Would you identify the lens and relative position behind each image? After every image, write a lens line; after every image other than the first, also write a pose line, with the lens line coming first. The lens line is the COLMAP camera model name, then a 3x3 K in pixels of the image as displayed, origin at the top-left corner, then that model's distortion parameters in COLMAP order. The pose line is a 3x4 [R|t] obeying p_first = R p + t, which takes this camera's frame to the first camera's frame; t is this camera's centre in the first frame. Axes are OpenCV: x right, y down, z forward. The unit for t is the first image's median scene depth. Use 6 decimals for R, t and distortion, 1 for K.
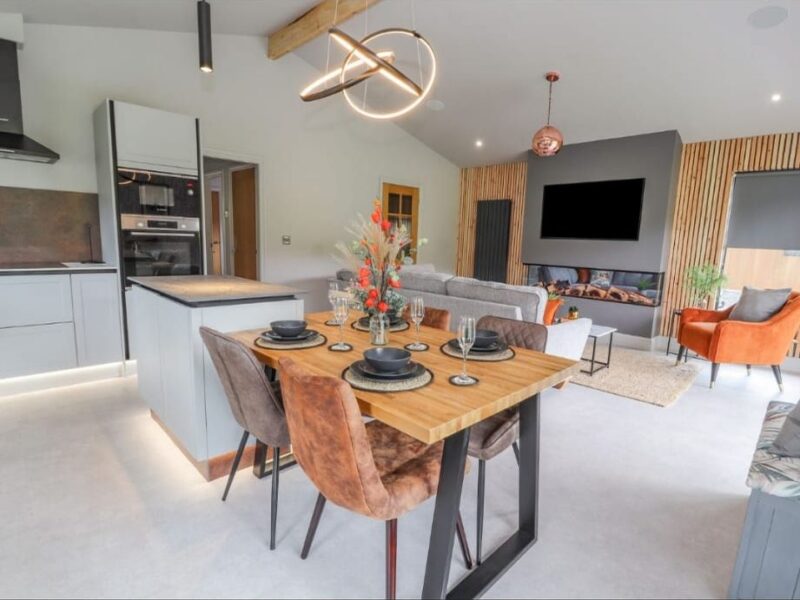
lens RADIAL K [[417.3, 0, 400.6], [0, 417.3, 303.5], [0, 0, 1]] dist [0.001365, -0.015114]
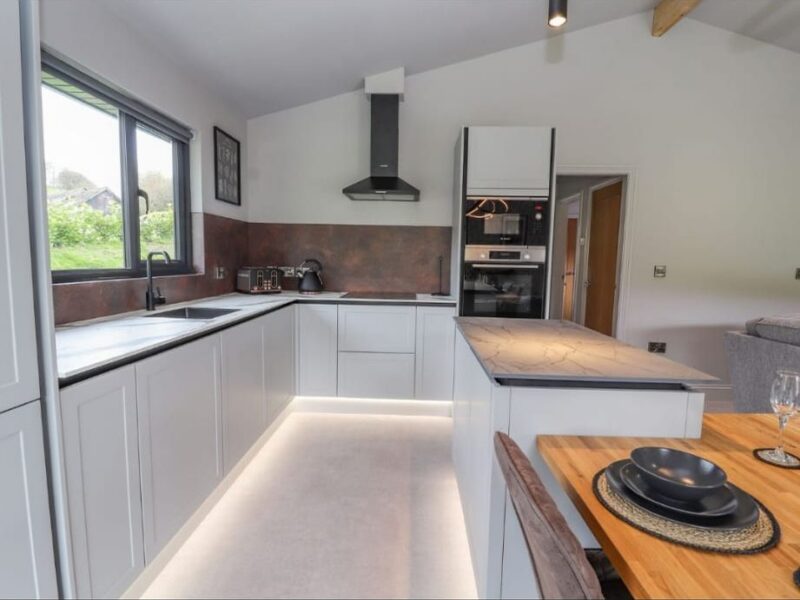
lens RADIAL K [[417.3, 0, 400.6], [0, 417.3, 303.5], [0, 0, 1]] dist [0.001365, -0.015114]
pose [[0.692844, 0.051624, -0.719237, -0.084261], [-0.102431, 0.994365, -0.027301, -0.041680], [0.713775, 0.092588, 0.694228, 0.242549]]
